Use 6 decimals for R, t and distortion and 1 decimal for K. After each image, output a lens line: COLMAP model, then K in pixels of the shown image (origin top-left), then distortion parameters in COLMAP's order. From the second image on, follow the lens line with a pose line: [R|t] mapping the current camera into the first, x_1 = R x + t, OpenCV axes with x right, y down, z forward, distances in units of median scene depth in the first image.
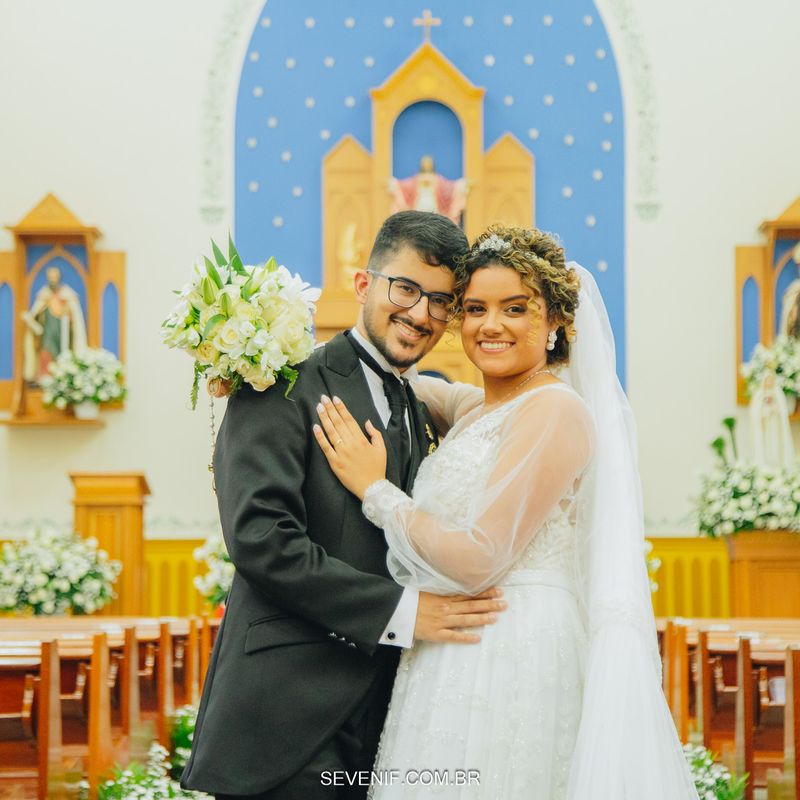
lens RADIAL K [[2082.2, 0, 400.0], [0, 2082.2, 400.0], [0, 0, 1]] dist [0.249959, 0.364526]
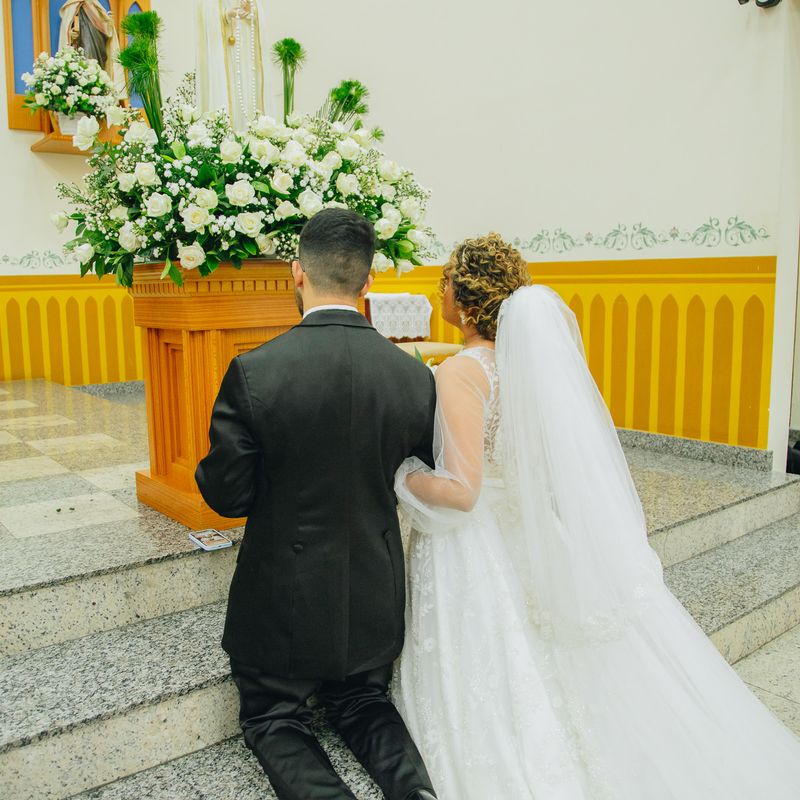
lens RADIAL K [[807.4, 0, 400.0], [0, 807.4, 400.0], [0, 0, 1]] dist [-0.065462, -0.004607]
pose [[0.760631, -0.100266, 0.641395, 0.083125], [-0.041376, 0.978504, 0.202033, 0.055174], [-0.647864, -0.180211, 0.740132, 0.851528]]
